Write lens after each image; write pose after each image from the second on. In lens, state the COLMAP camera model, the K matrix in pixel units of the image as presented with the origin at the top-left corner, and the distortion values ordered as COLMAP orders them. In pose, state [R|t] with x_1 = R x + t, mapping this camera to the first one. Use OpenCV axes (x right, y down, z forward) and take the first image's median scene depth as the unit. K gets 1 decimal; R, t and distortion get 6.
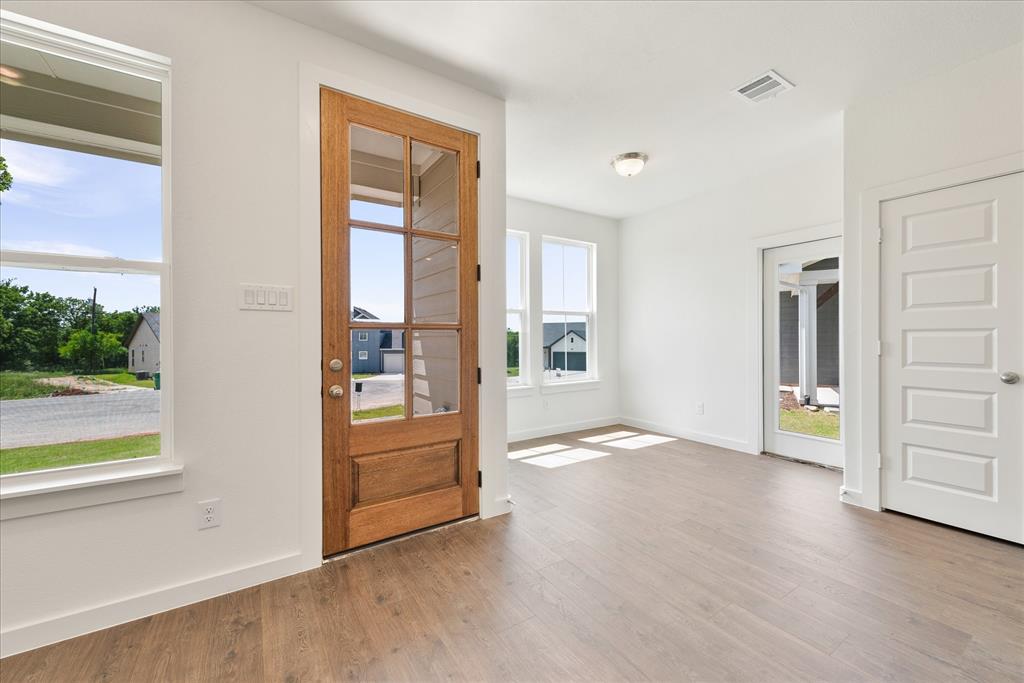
lens RADIAL K [[404.4, 0, 515.0], [0, 404.4, 339.1], [0, 0, 1]] dist [0.008985, -0.002405]
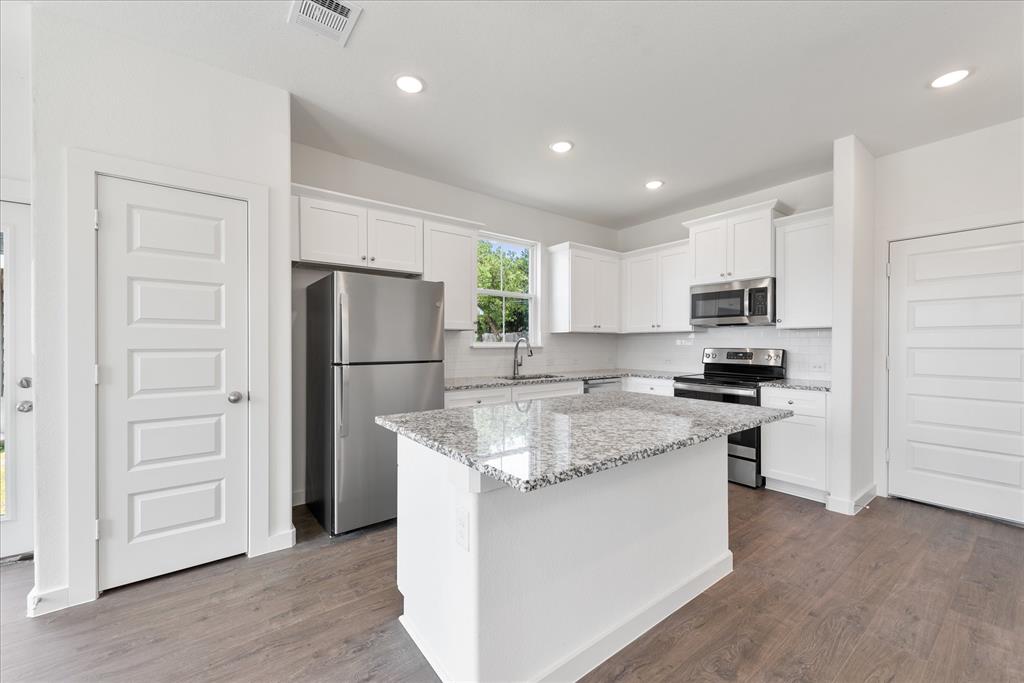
lens RADIAL K [[404.4, 0, 515.4], [0, 404.4, 346.0], [0, 0, 1]] dist [0.008985, -0.002405]
pose [[-0.070522, -0.002656, 0.997507, 0.122316], [0.001683, 0.999995, 0.002781, -0.030738], [-0.997509, 0.001875, -0.070517, 0.316199]]
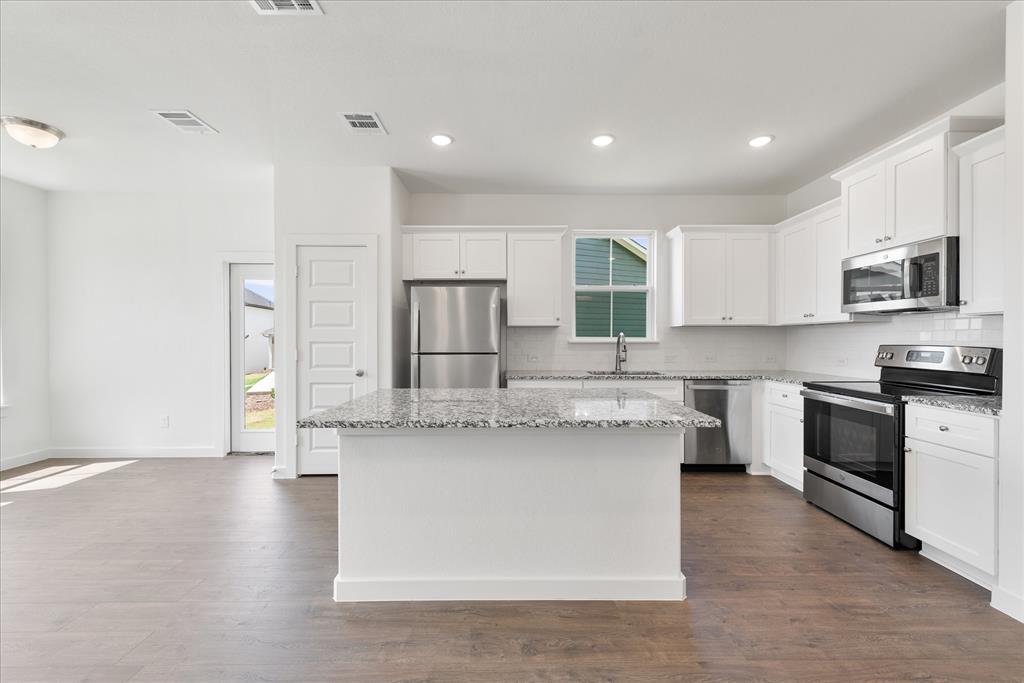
lens RADIAL K [[418.8, 0, 515.9], [0, 418.8, 340.6], [0, 0, 1]] dist [0.006727, -0.001149]
pose [[0.540098, -0.000971, 0.841602, 0.132889], [-0.000386, 0.999999, 0.001401, -0.029892], [-0.841602, -0.001081, 0.540097, -0.359278]]
